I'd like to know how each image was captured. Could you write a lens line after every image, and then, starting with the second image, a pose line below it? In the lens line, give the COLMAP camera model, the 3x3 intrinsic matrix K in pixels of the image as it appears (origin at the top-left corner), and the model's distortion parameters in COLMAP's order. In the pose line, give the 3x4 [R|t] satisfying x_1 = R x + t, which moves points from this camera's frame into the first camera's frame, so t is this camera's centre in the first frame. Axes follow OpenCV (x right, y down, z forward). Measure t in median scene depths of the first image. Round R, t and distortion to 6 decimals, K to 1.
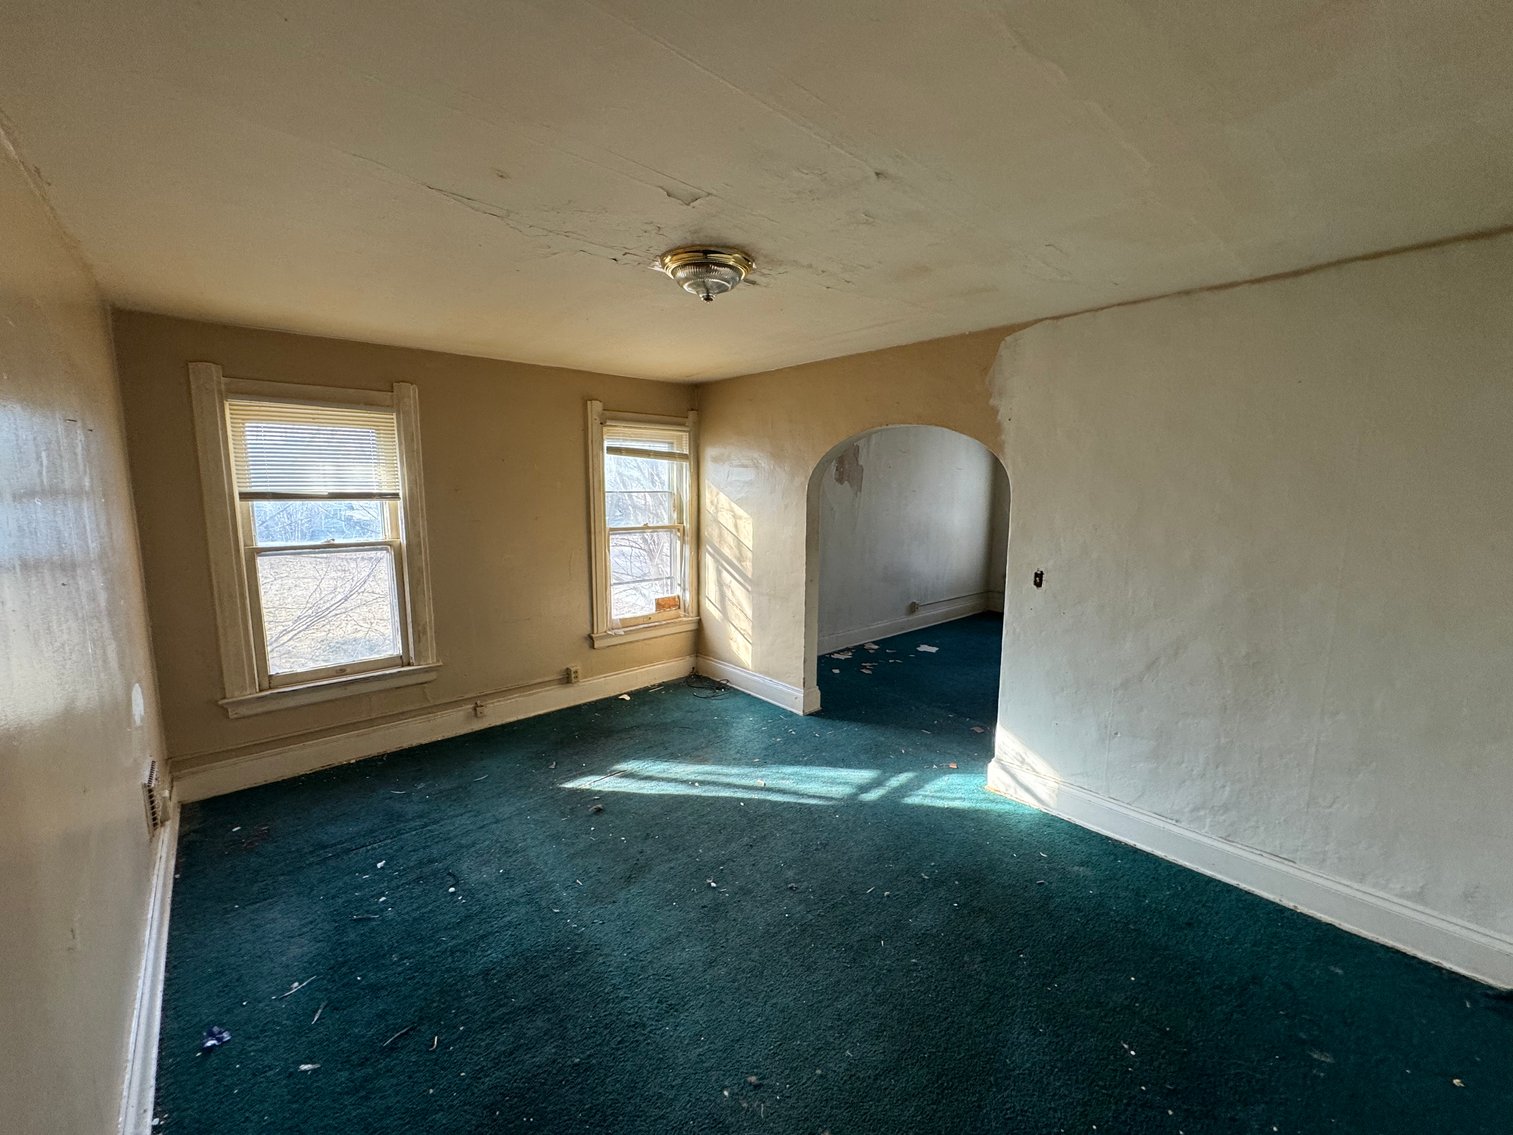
lens RADIAL K [[604.3, 0, 756.2], [0, 604.3, 568.9], [0, 0, 1]] dist [-0.002702, 0.000127]
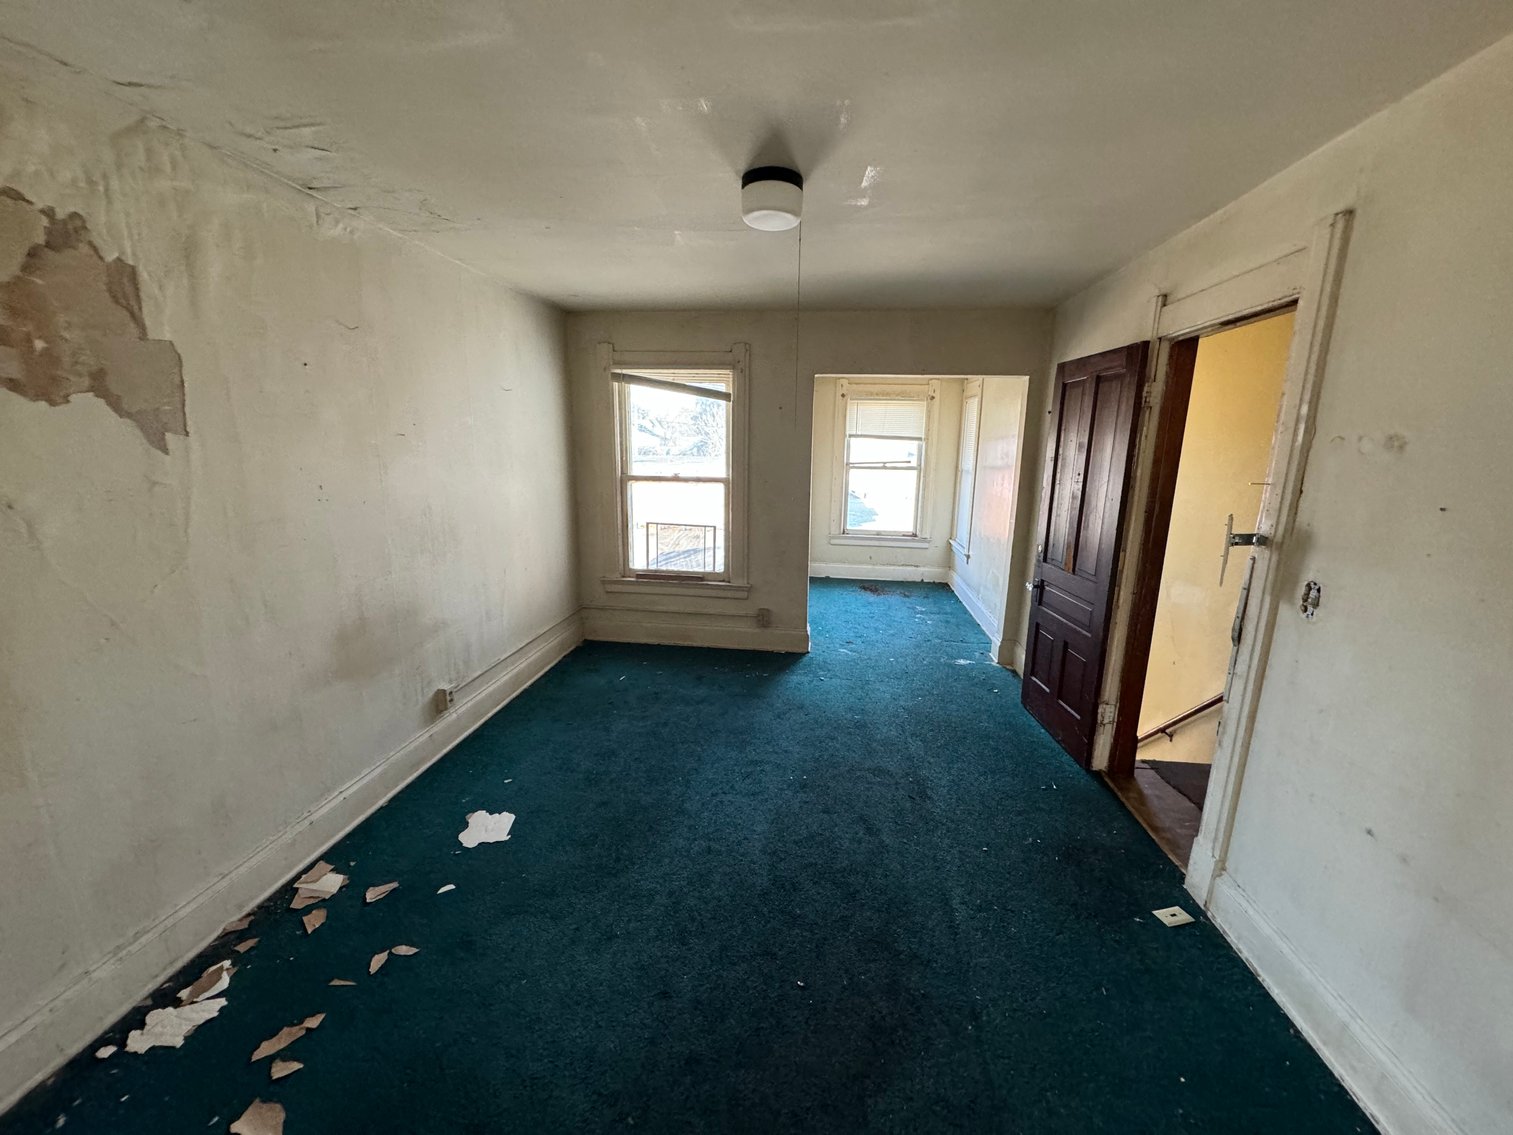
lens RADIAL K [[604.3, 0, 757.4], [0, 604.3, 566.0], [0, 0, 1]] dist [-0.002702, 0.000127]
pose [[0.750027, -0.134364, 0.647616, 0.178595], [0.079936, 0.990385, 0.112902, -0.073009], [-0.656559, -0.032912, 0.753556, 0.574409]]
